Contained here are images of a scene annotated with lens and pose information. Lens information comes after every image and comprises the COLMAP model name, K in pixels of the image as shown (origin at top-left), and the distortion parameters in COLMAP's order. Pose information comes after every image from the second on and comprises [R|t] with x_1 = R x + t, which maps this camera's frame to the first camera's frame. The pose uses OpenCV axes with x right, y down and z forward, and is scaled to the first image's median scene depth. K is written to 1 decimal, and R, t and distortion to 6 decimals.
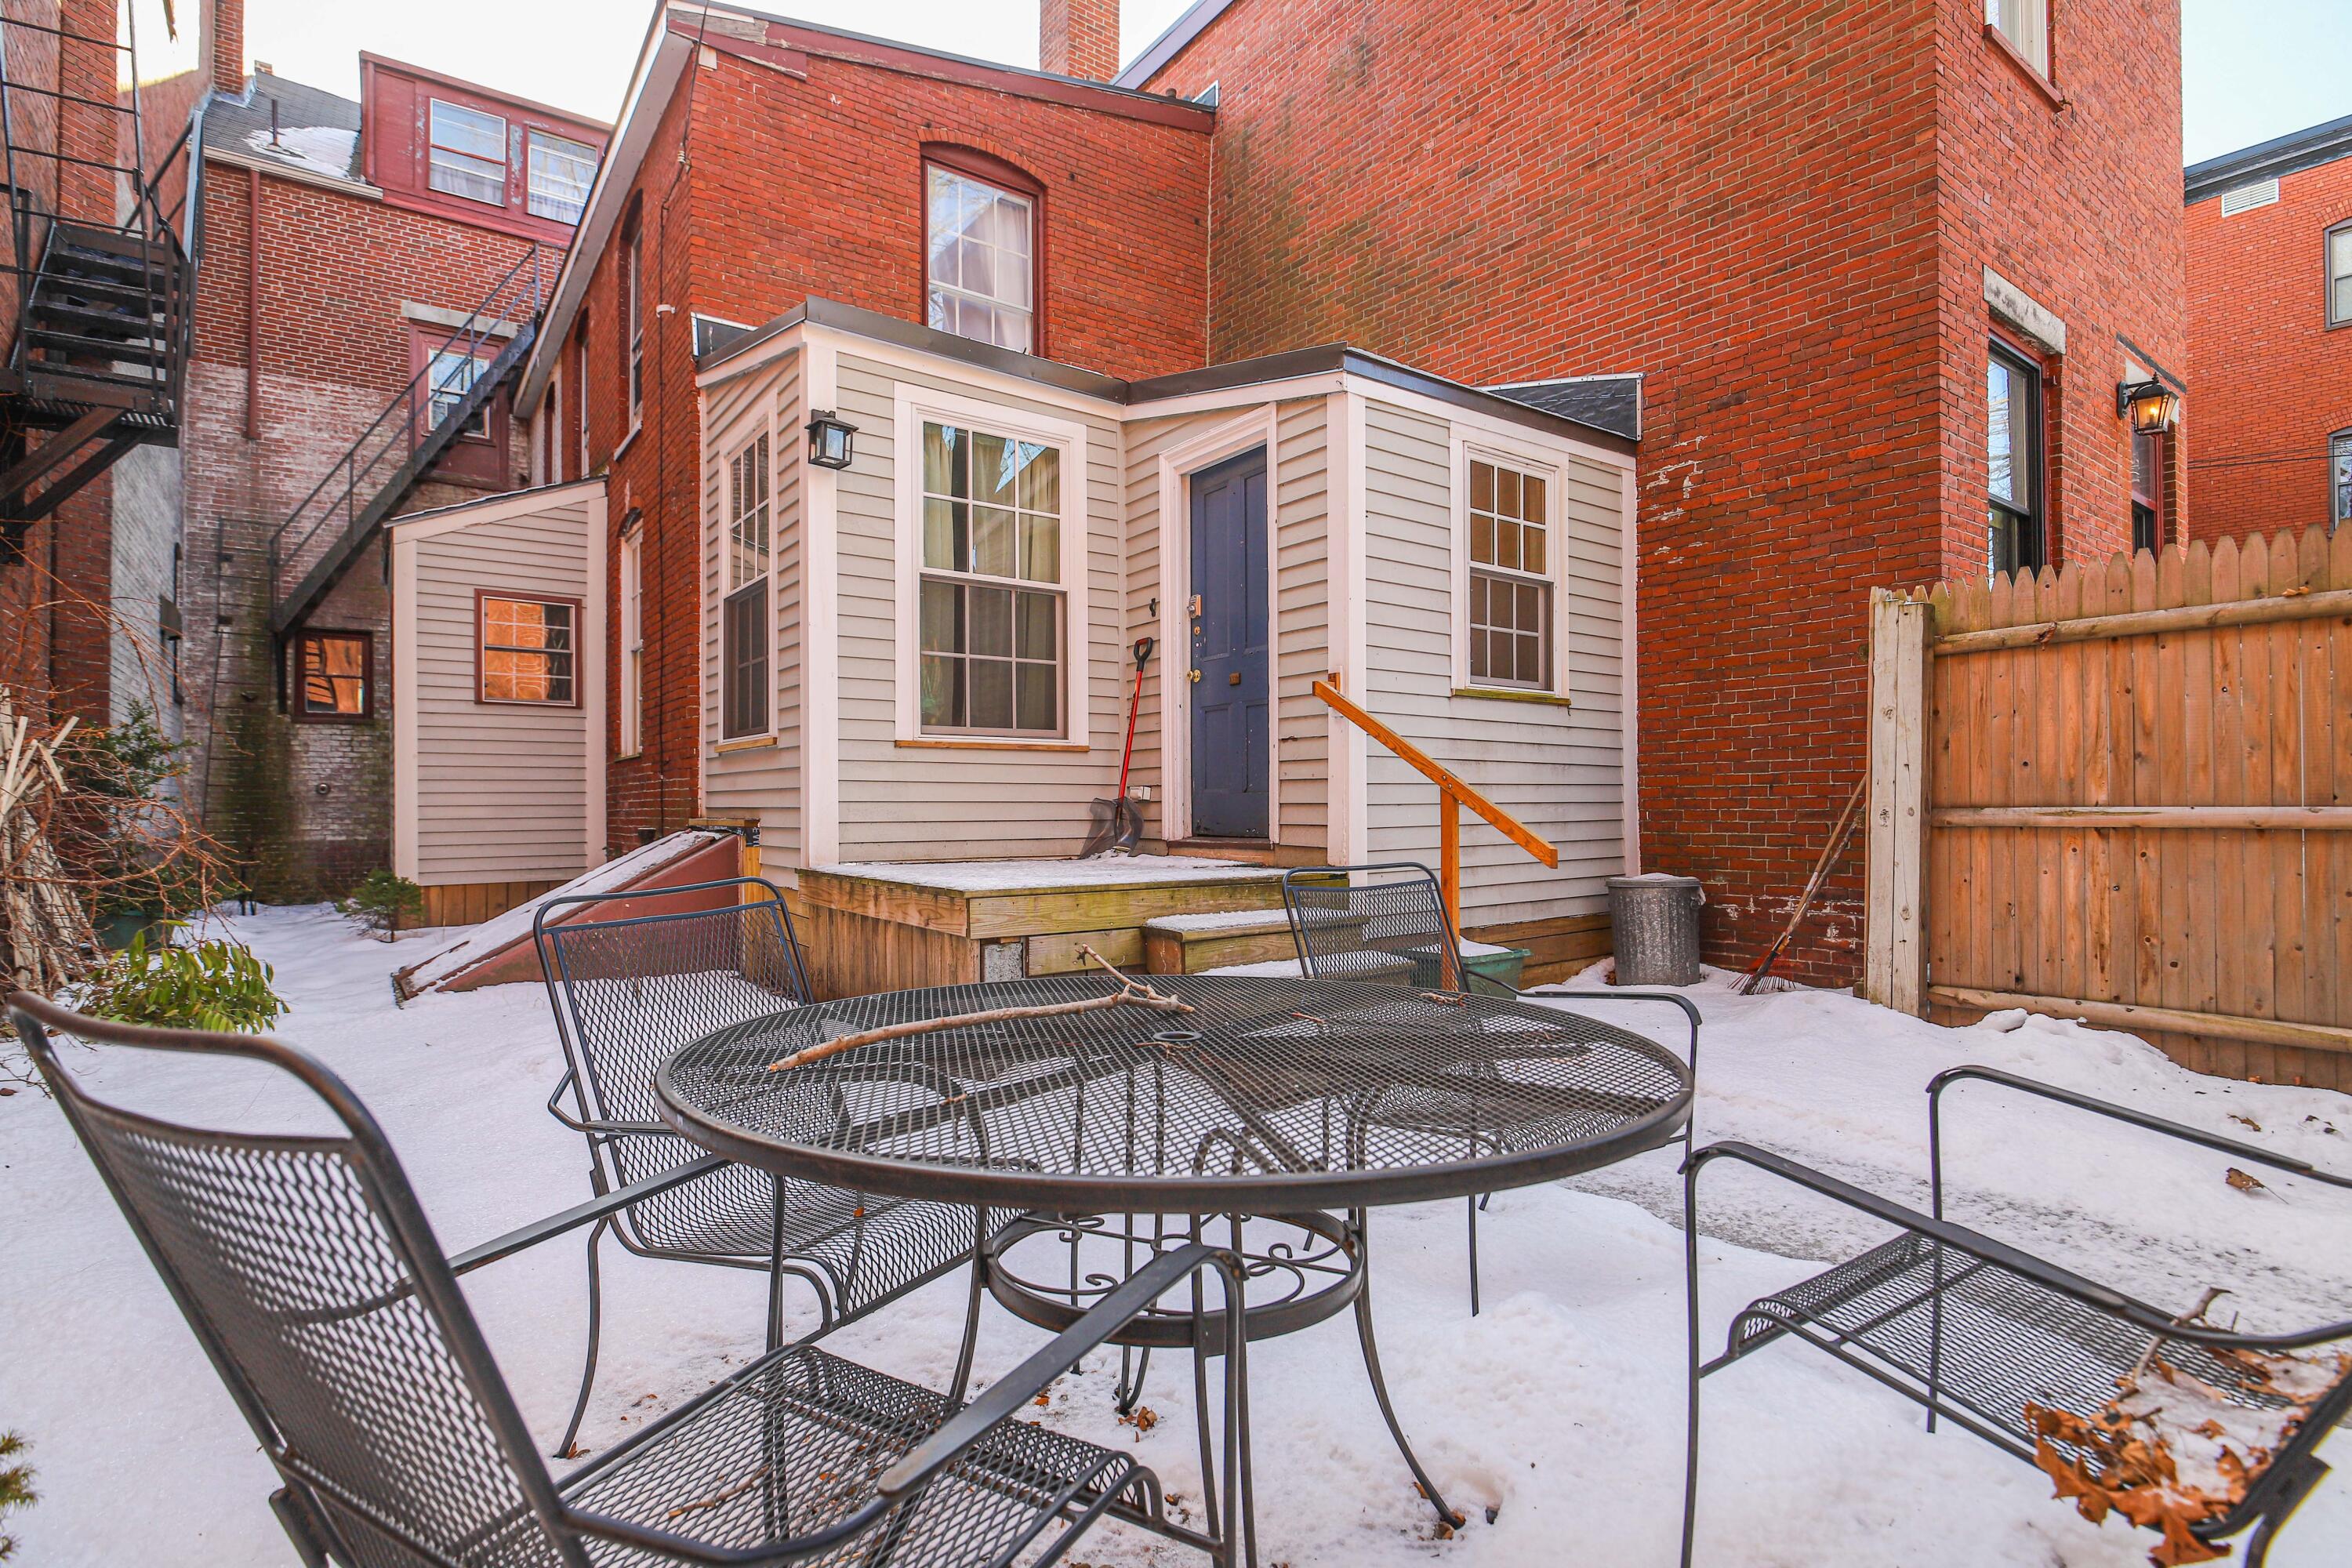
lens RADIAL K [[1145.3, 0, 1194.3], [0, 1145.3, 793.2], [0, 0, 1]] dist [-0.010139, -0.002402]
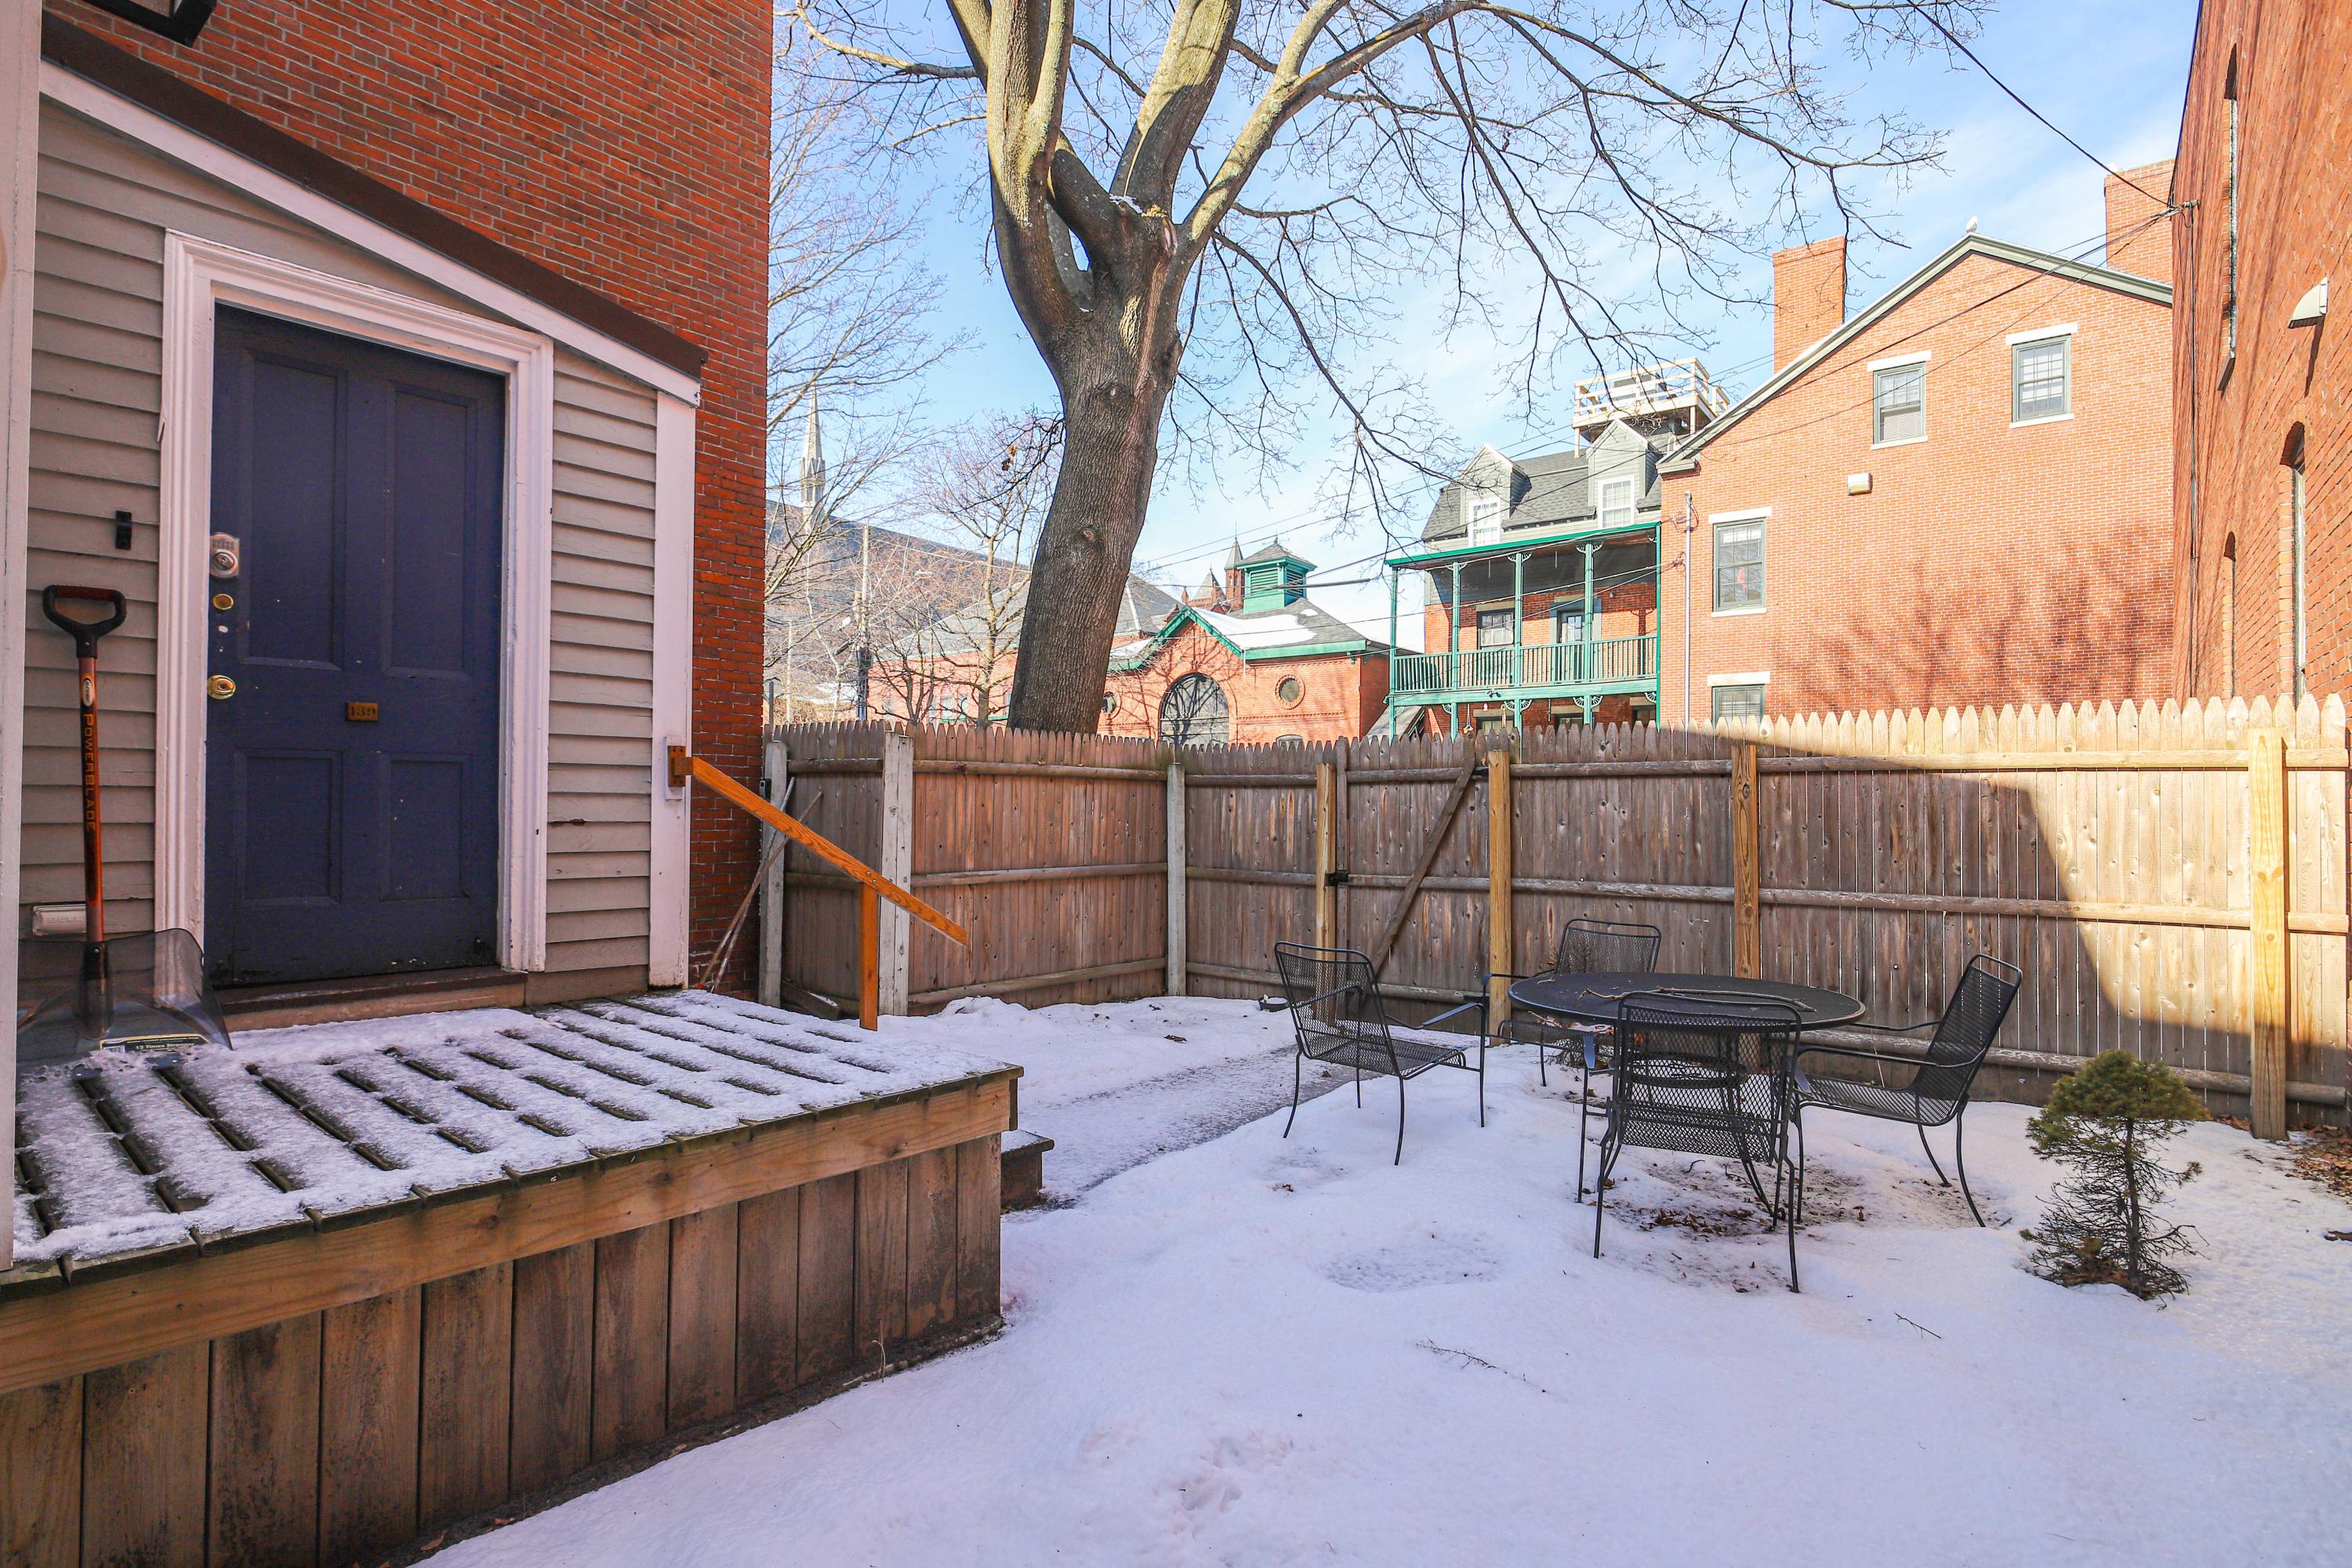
lens RADIAL K [[1145.3, 0, 1193.7], [0, 1145.3, 791.8], [0, 0, 1]] dist [-0.010139, -0.002402]
pose [[-0.234643, 0.012366, 0.972003, -0.702697], [-0.019004, 0.999670, -0.017306, -0.061526], [-0.971896, -0.022533, -0.234330, 0.783258]]
